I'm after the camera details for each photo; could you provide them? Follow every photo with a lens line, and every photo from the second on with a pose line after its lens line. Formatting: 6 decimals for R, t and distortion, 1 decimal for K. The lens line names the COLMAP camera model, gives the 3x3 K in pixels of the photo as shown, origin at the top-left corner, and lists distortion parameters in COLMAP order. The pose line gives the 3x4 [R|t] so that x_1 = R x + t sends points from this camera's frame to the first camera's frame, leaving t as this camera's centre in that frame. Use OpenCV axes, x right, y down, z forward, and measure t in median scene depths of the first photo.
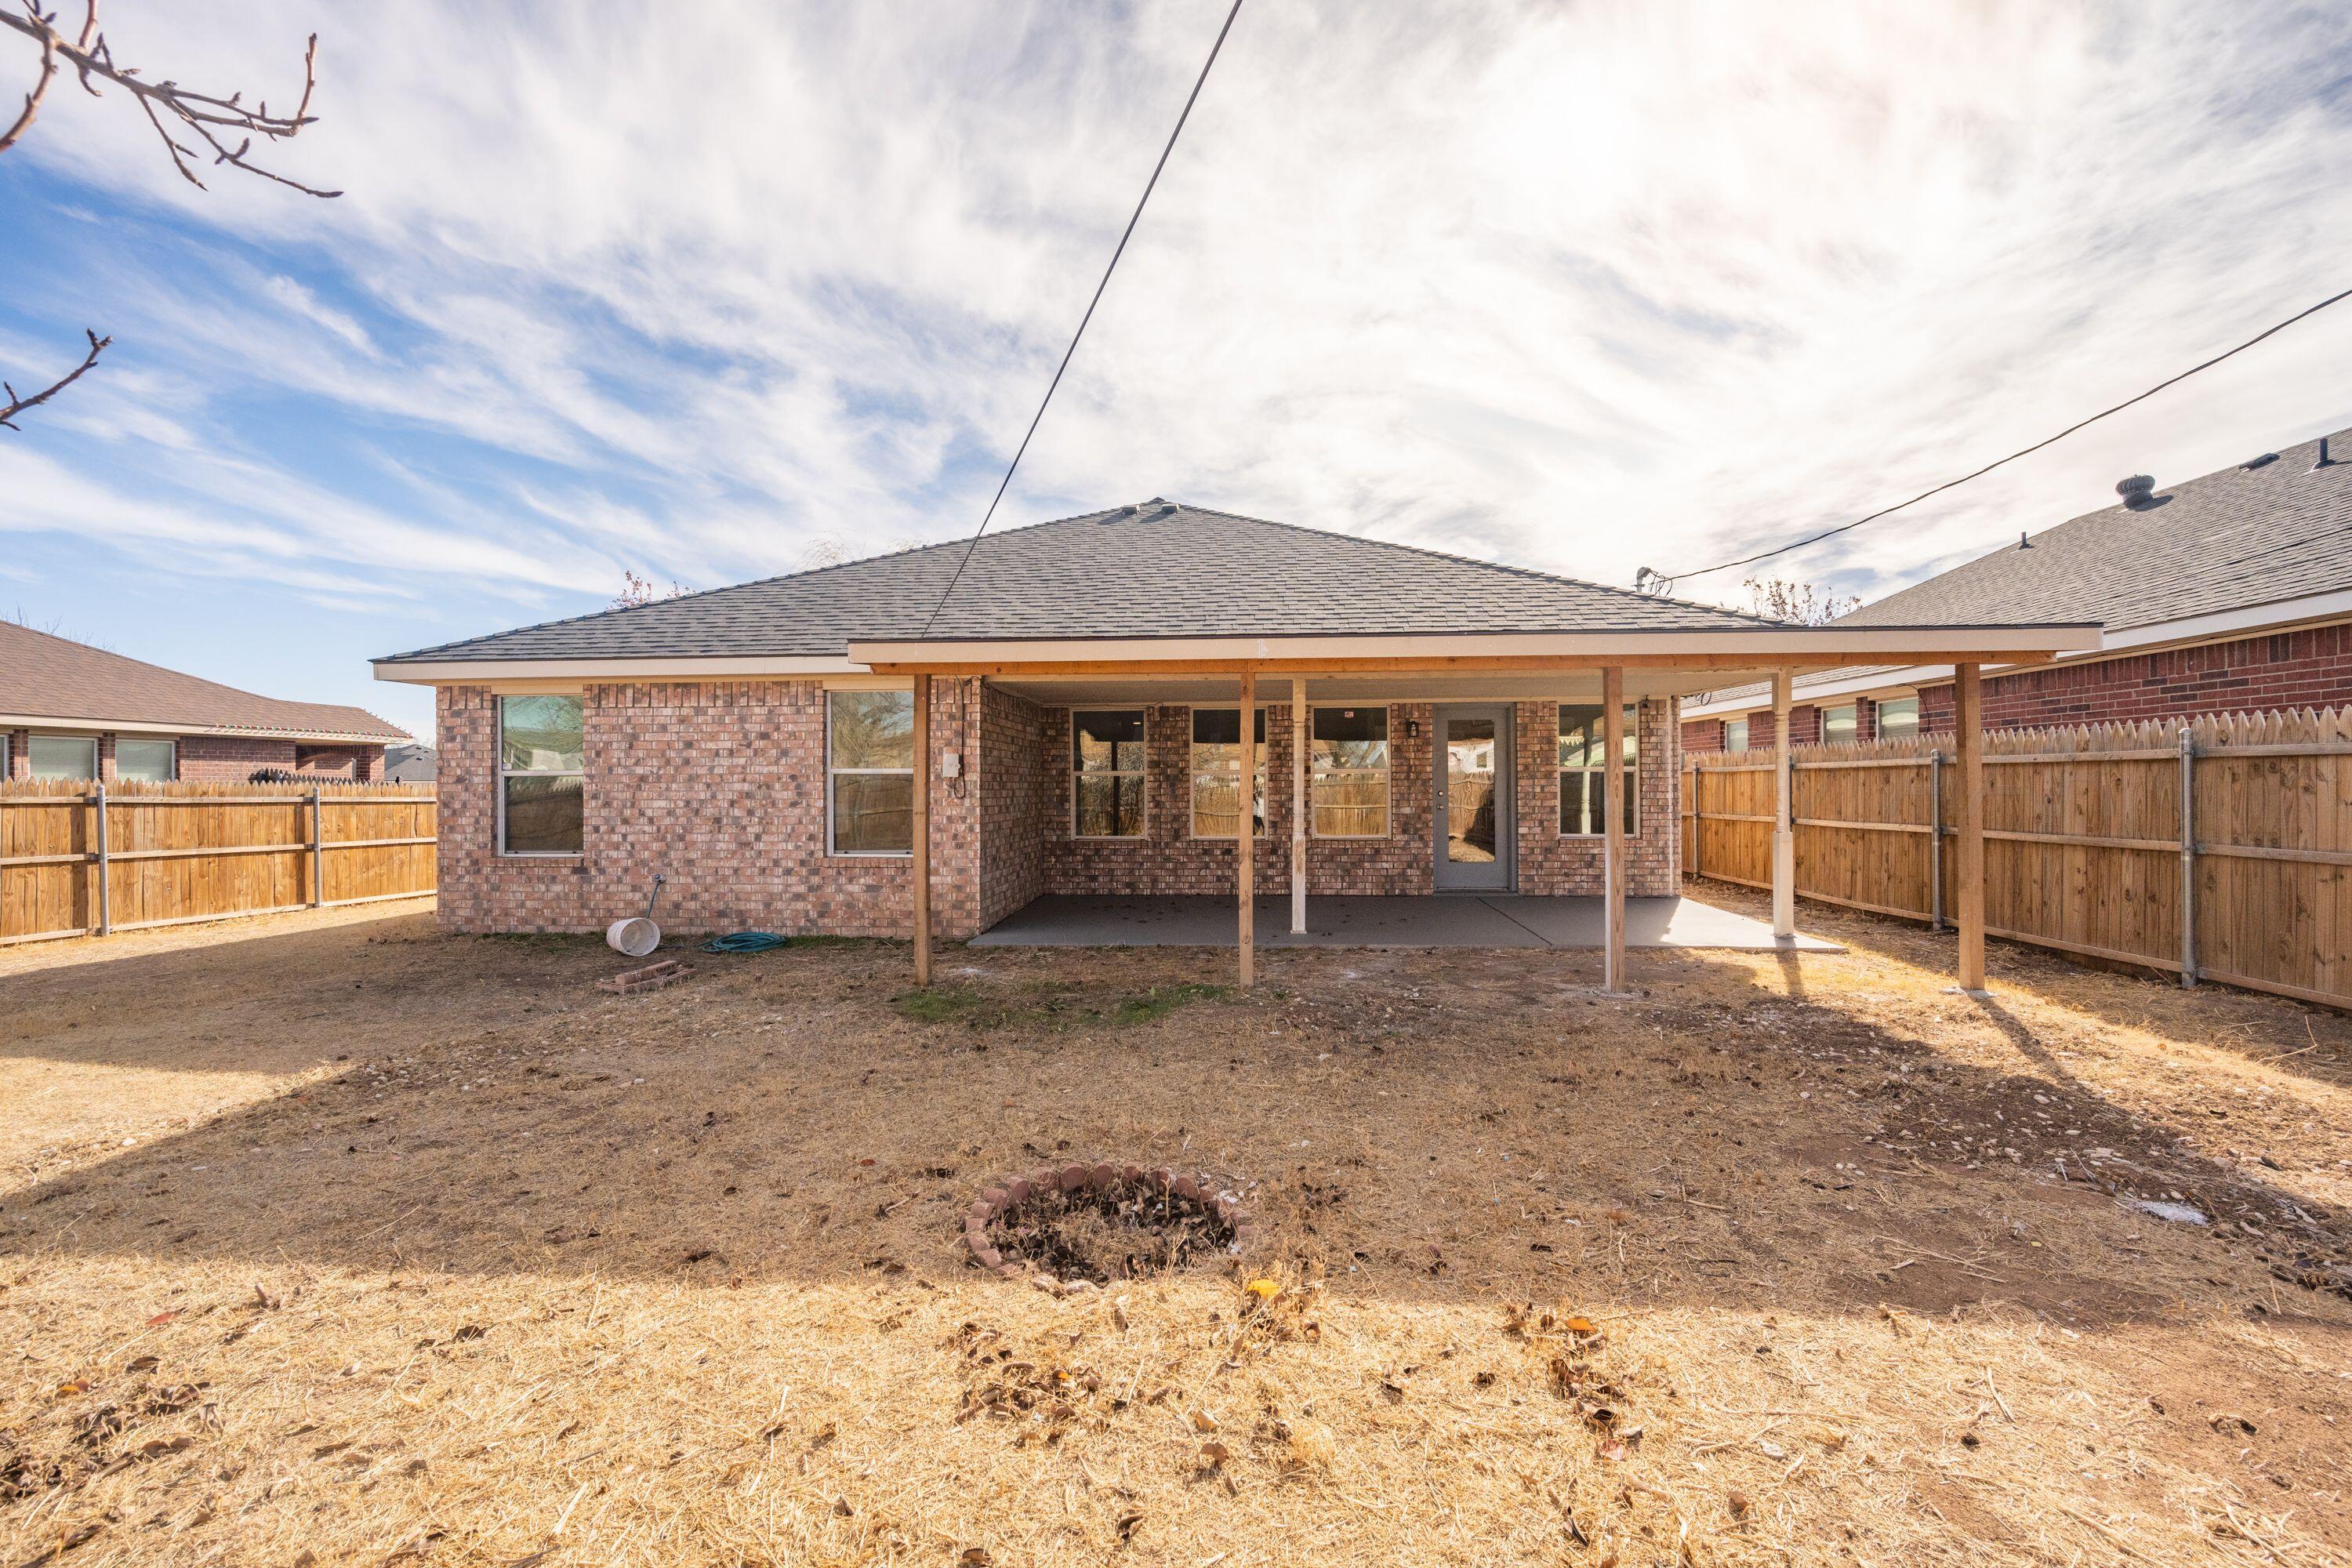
lens RADIAL K [[961.6, 0, 1177.3], [0, 961.6, 779.2], [0, 0, 1]] dist [-0.001162, 0.000321]
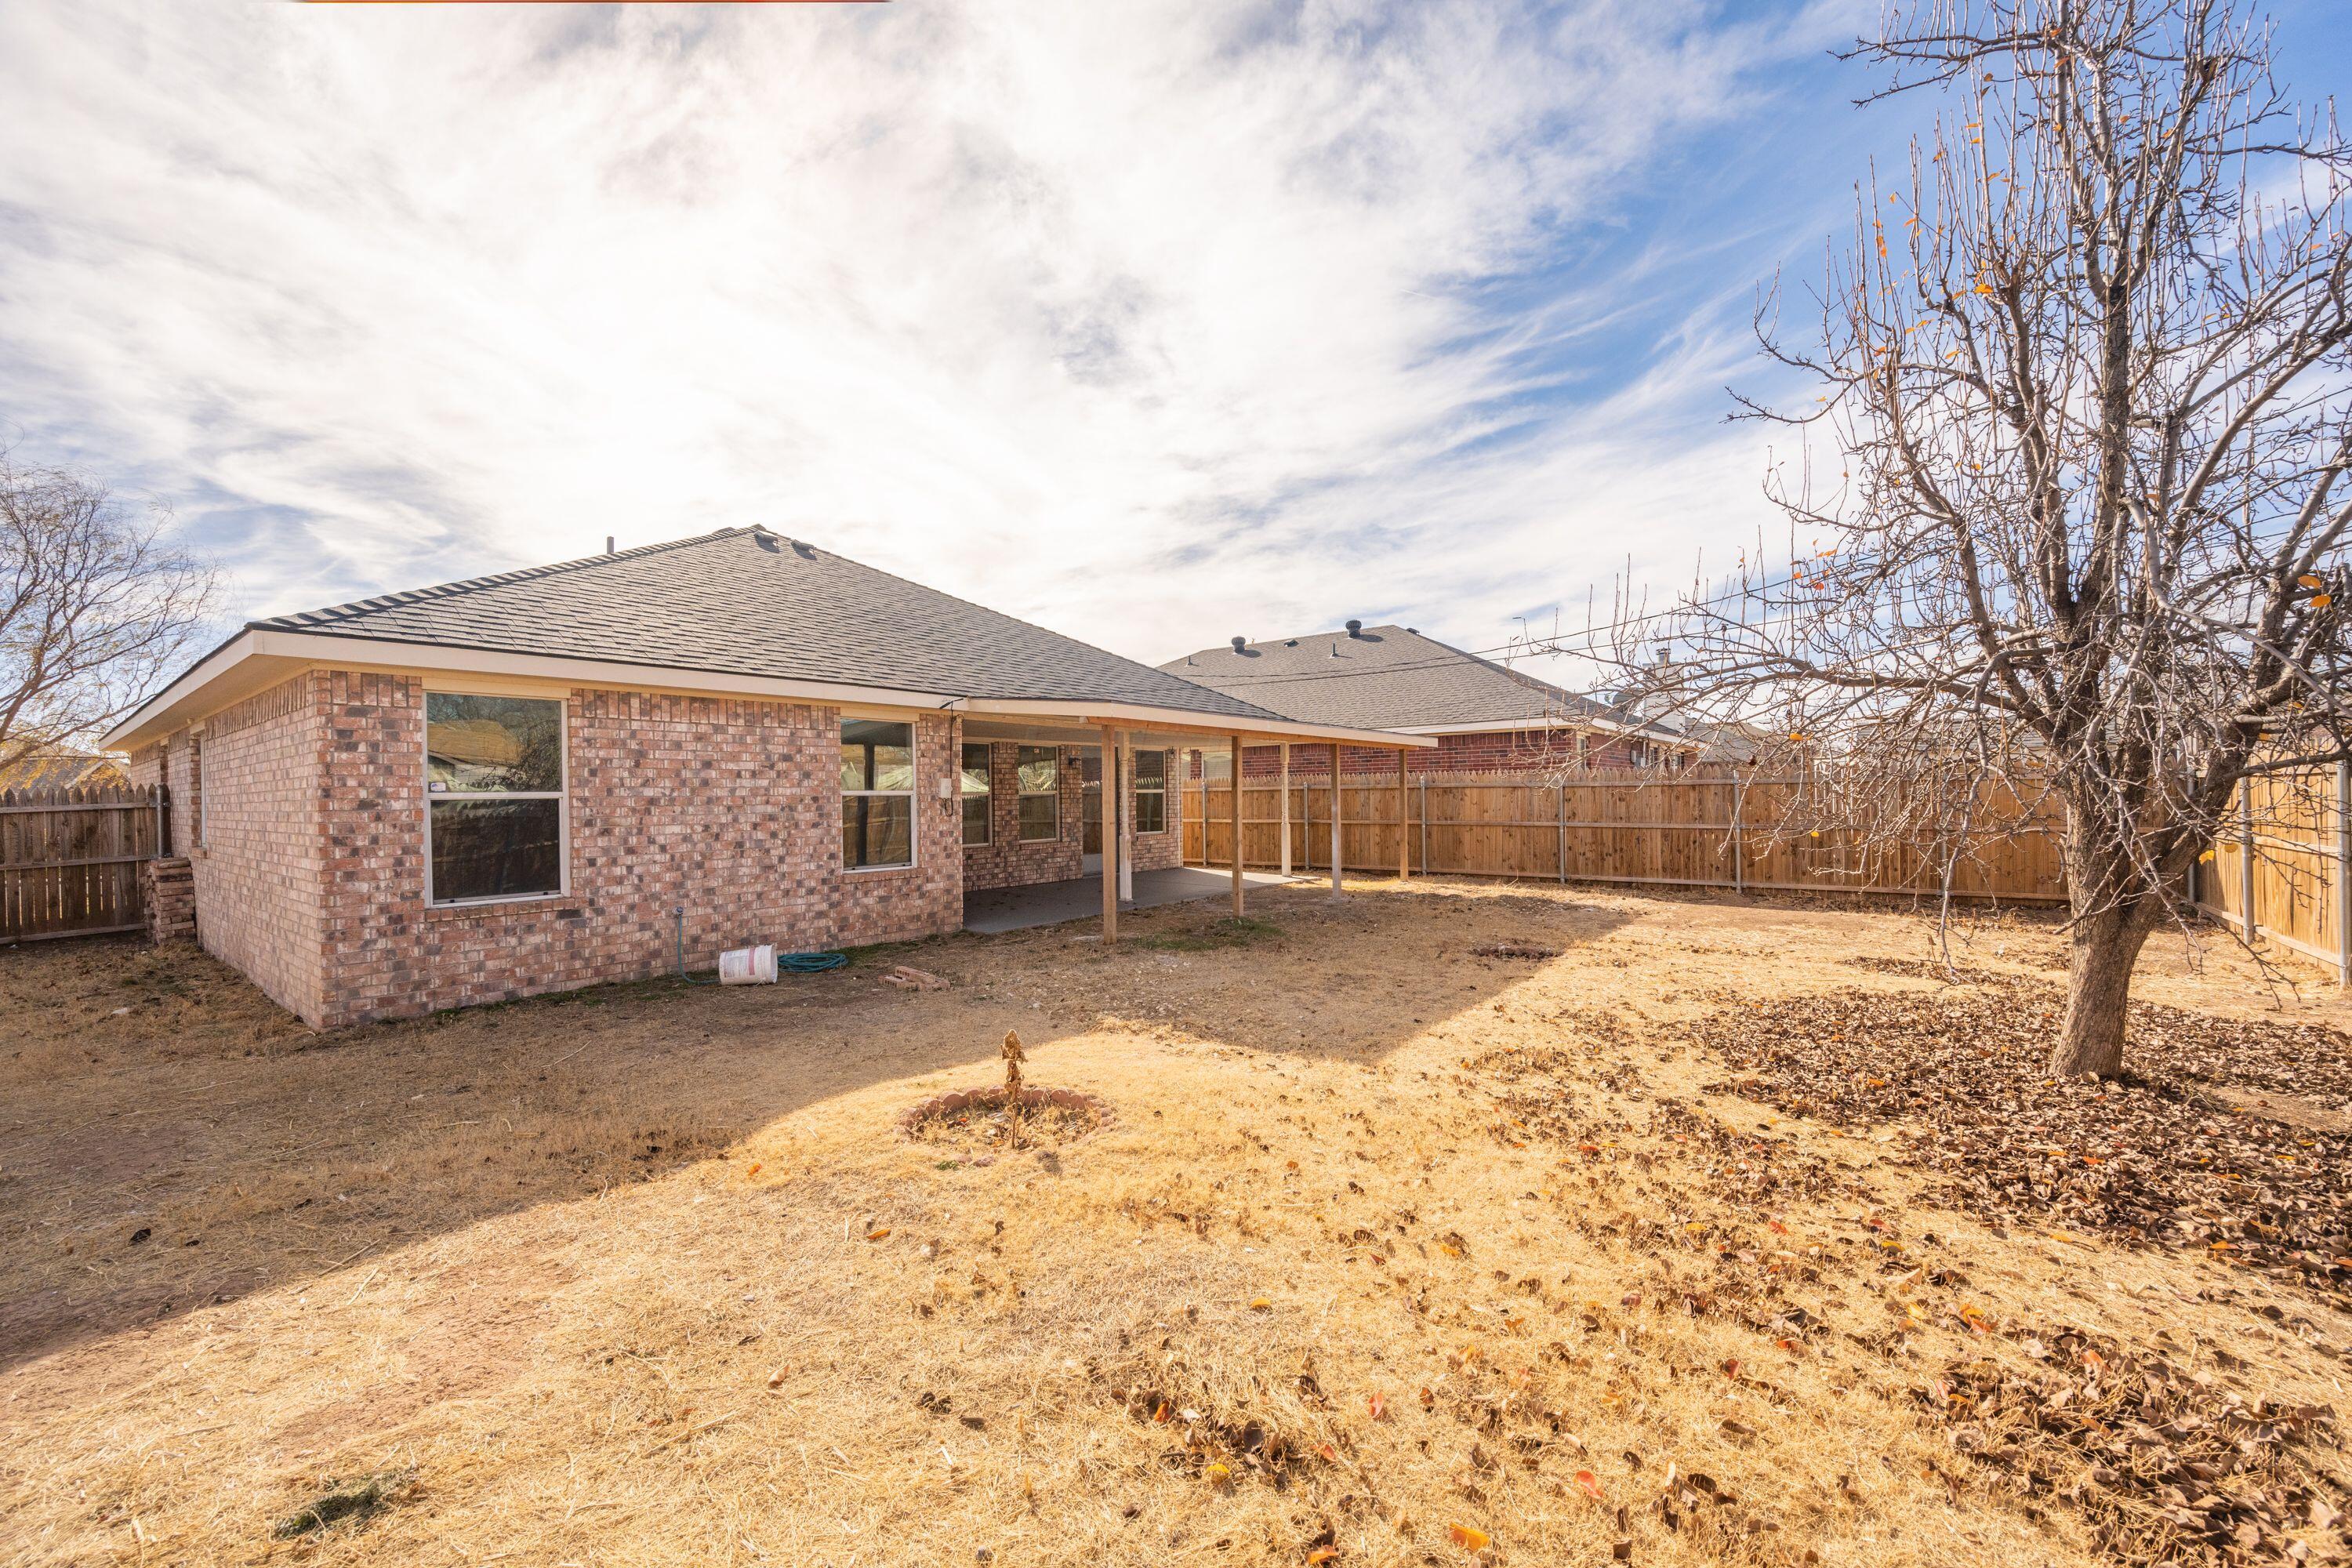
lens RADIAL K [[961.6, 0, 1171.1], [0, 961.6, 793.7], [0, 0, 1]] dist [-0.001162, 0.000321]
pose [[0.545036, -0.001762, 0.838411, -1.041006], [0.004275, 0.999991, -0.000678, -0.005106], [-0.838402, 0.003953, 0.545038, 0.119037]]
